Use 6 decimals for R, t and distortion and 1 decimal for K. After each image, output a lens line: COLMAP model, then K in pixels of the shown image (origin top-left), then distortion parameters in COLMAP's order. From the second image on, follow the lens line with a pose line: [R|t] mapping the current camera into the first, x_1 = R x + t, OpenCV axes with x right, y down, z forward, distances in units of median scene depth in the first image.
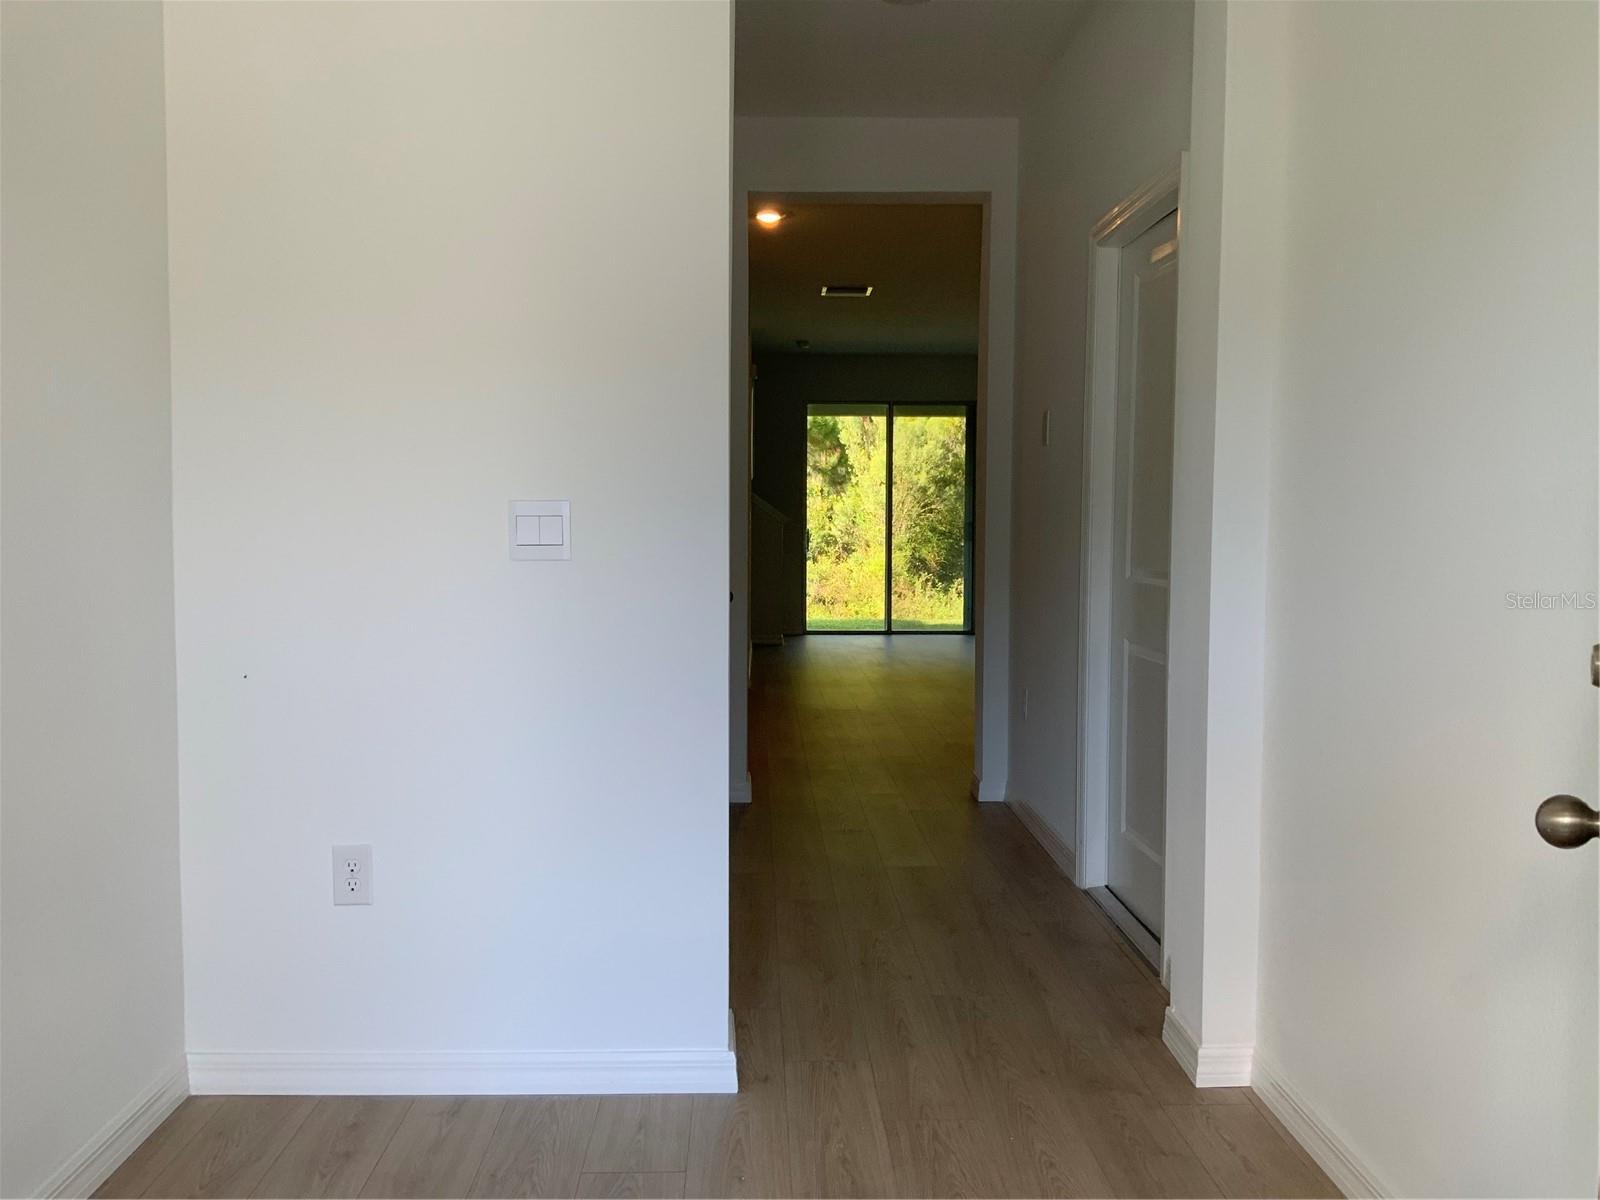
lens RADIAL K [[1342.7, 0, 801.7], [0, 1342.7, 578.9], [0, 0, 1]] dist [0.038480, -0.008697]
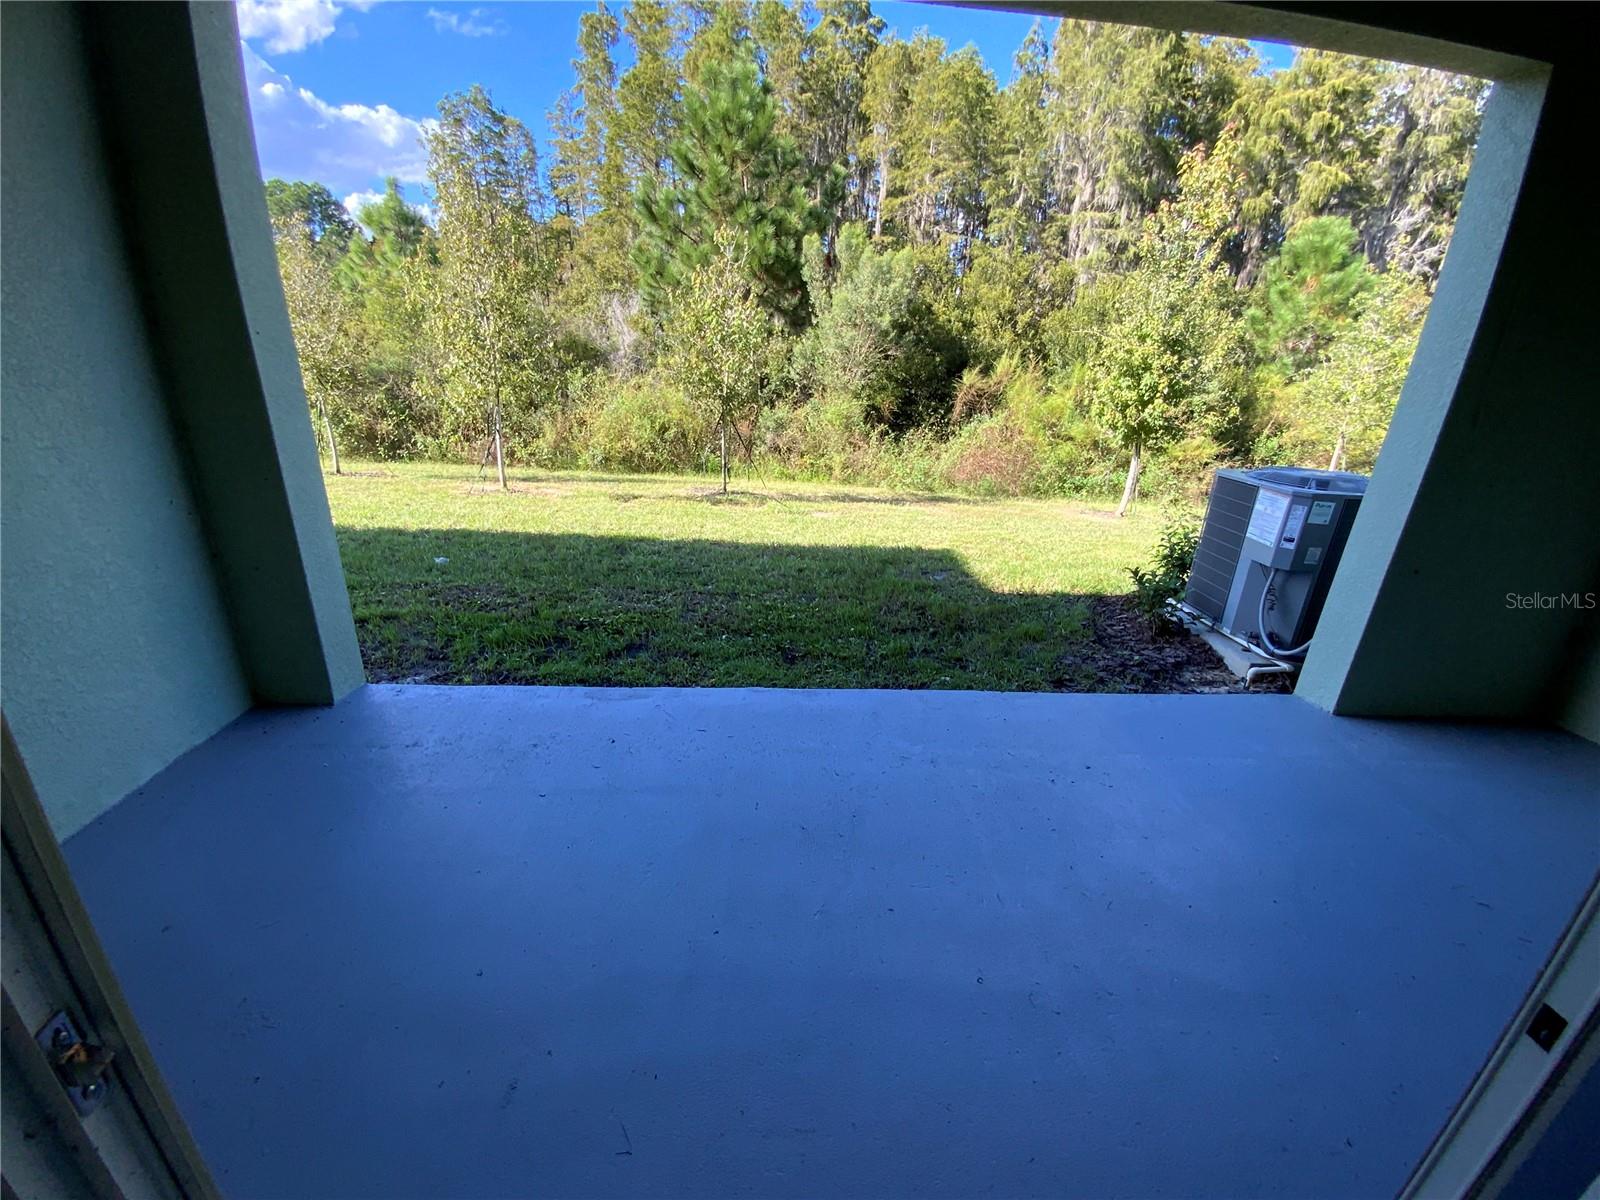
lens RADIAL K [[646.5, 0, 801.2], [0, 646.5, 608.2], [0, 0, 1]] dist [0.003696, -0.008093]
pose [[0.998487, 0.028765, 0.046860, 0.048432], [-0.042296, 0.946369, 0.320308, -0.094000], [-0.035133, -0.321806, 0.946154, 1.809970]]
